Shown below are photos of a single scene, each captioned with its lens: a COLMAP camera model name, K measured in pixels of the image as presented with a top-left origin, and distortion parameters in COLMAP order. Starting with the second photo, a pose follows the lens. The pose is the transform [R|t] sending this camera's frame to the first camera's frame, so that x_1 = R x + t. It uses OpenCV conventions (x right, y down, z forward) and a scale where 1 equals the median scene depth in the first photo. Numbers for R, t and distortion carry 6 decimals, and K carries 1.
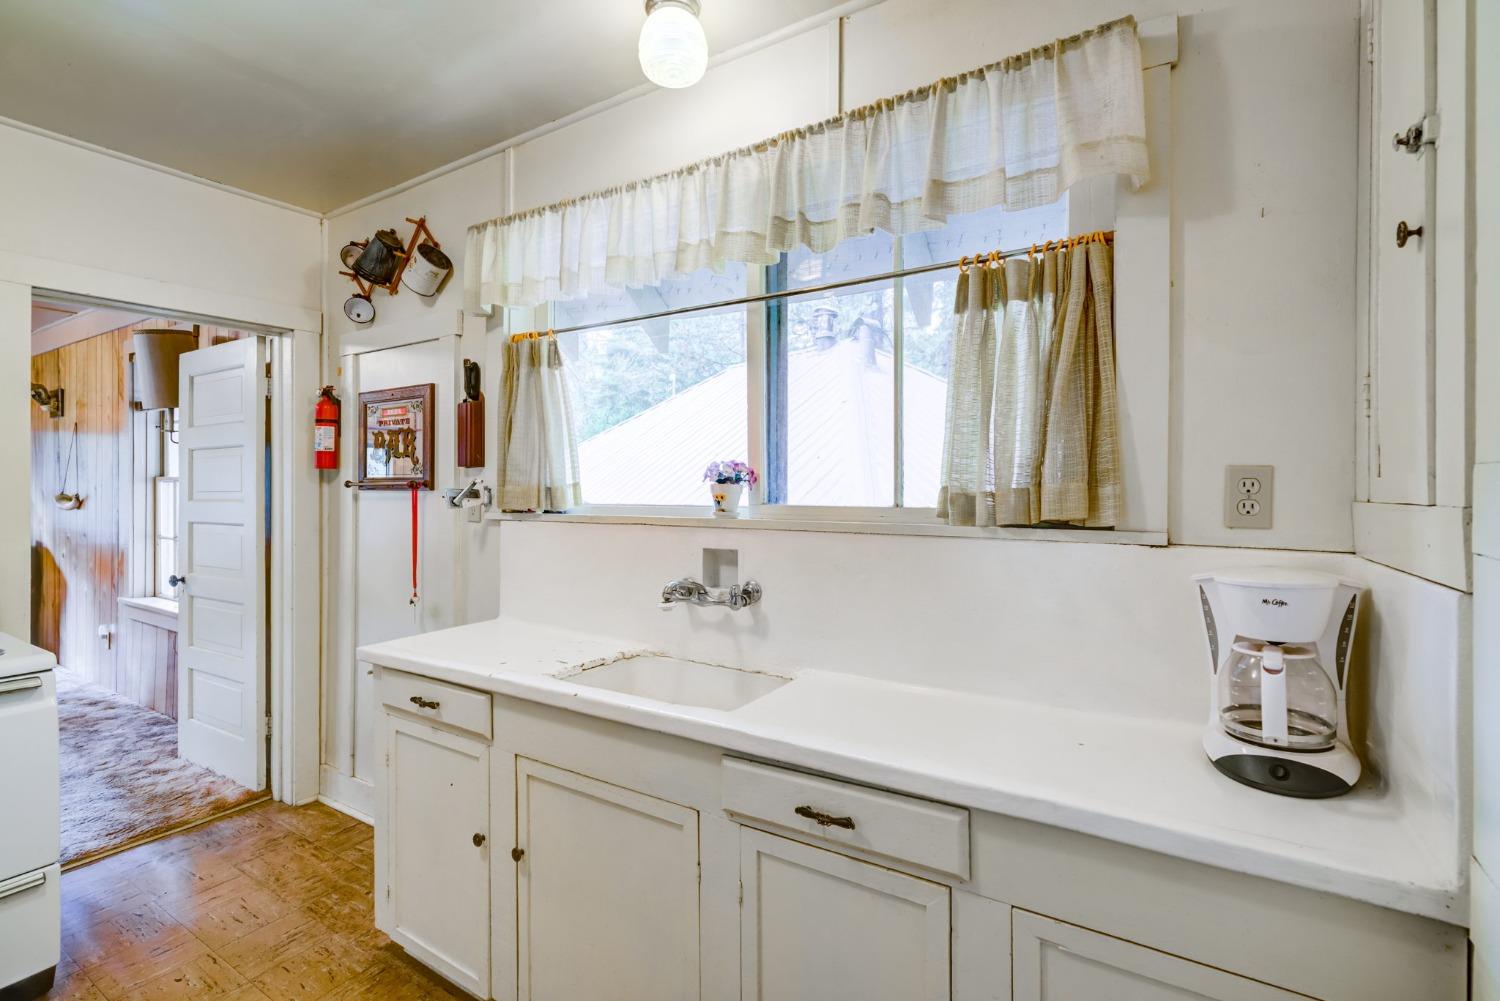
lens RADIAL K [[695.4, 0, 745.7], [0, 695.4, 488.1], [0, 0, 1]] dist [-0.006194, 0.003982]
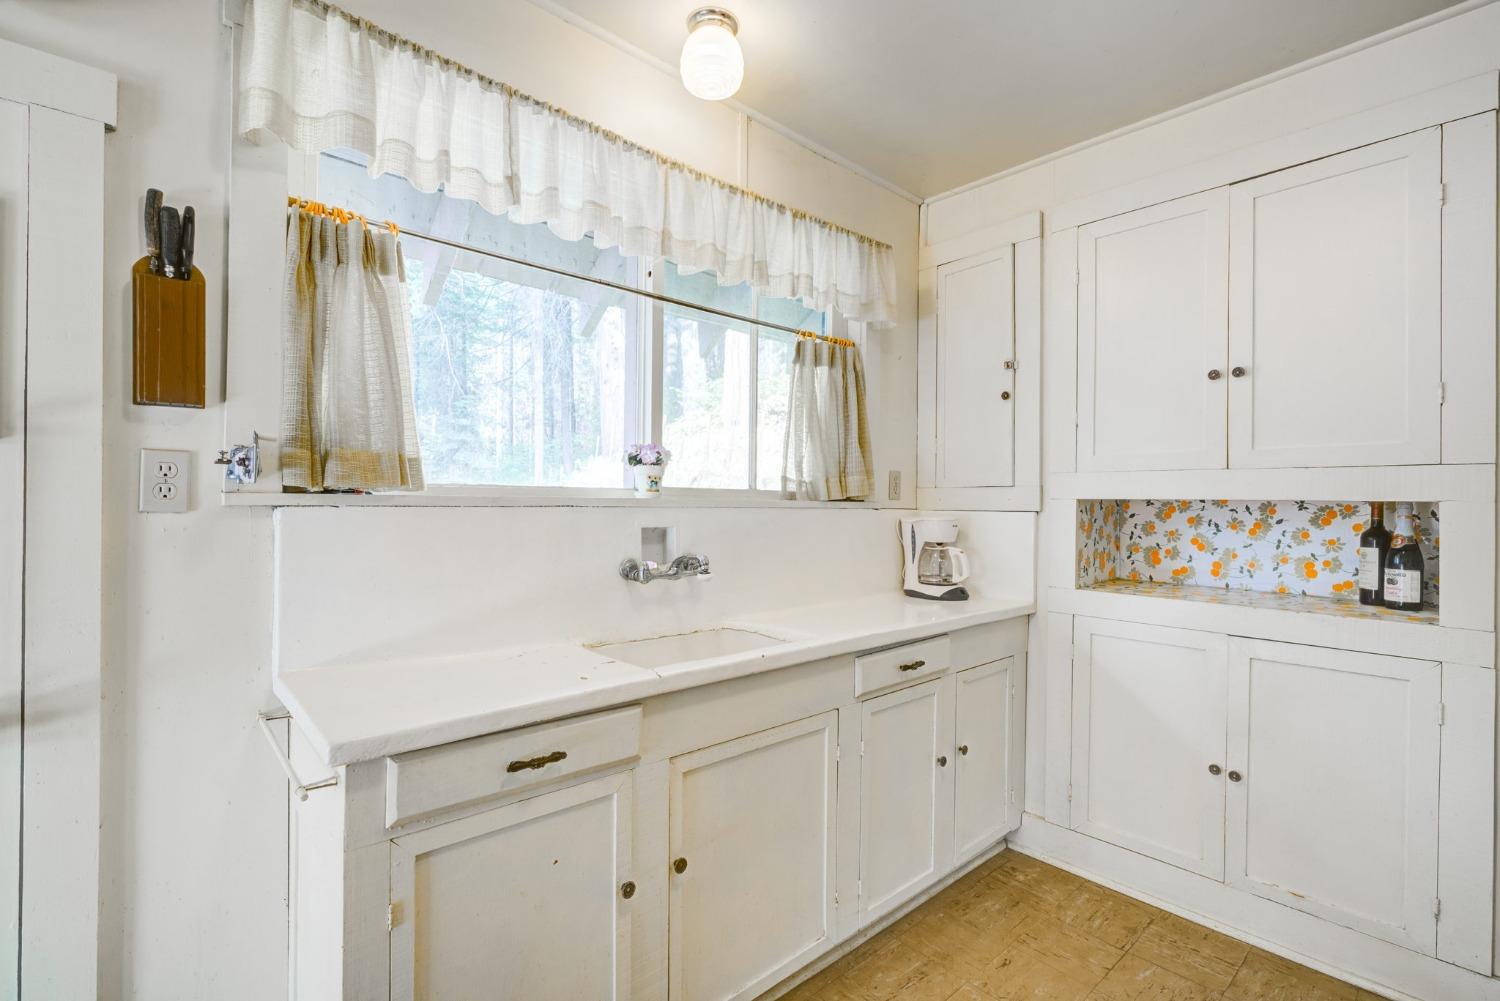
lens RADIAL K [[695.4, 0, 748.9], [0, 695.4, 499.9], [0, 0, 1]] dist [-0.006194, 0.003982]
pose [[0.256925, 0.009401, 0.966386, -0.962427], [-0.006570, 0.999947, -0.007981, 0.050459], [-0.966409, -0.004298, 0.256973, 0.561113]]
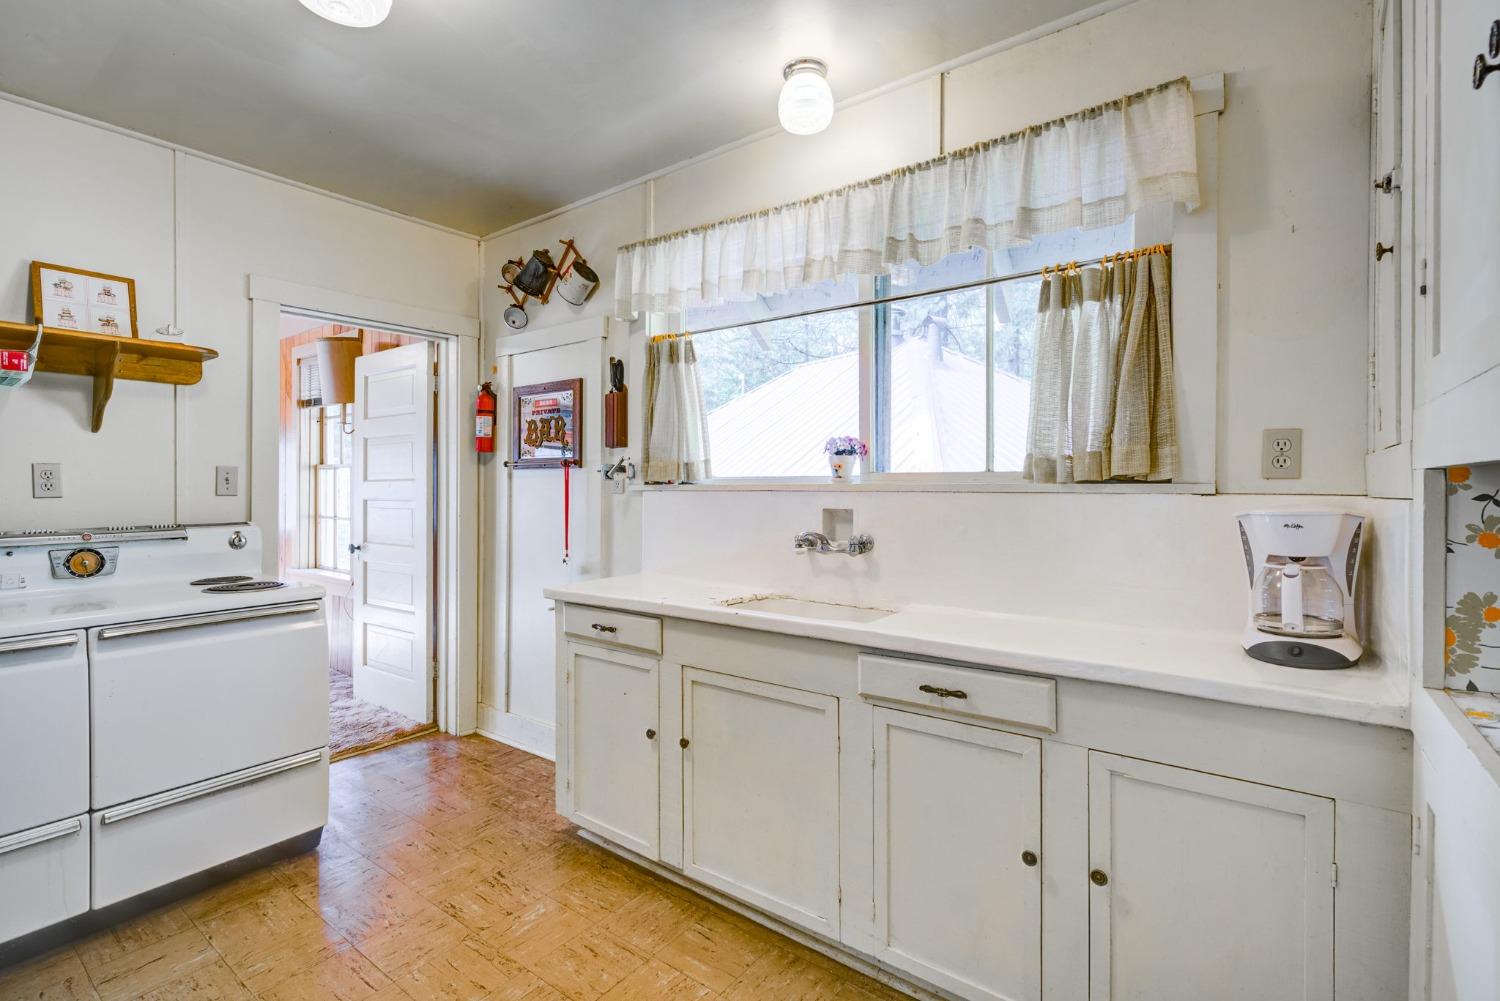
lens RADIAL K [[695.4, 0, 747.8], [0, 695.4, 487.8], [0, 0, 1]] dist [-0.006194, 0.003982]
pose [[0.996789, 0.001238, -0.080063, -0.090908], [-0.001296, 0.999999, -0.000671, 0.049015], [0.080062, 0.000773, 0.996790, -0.214427]]
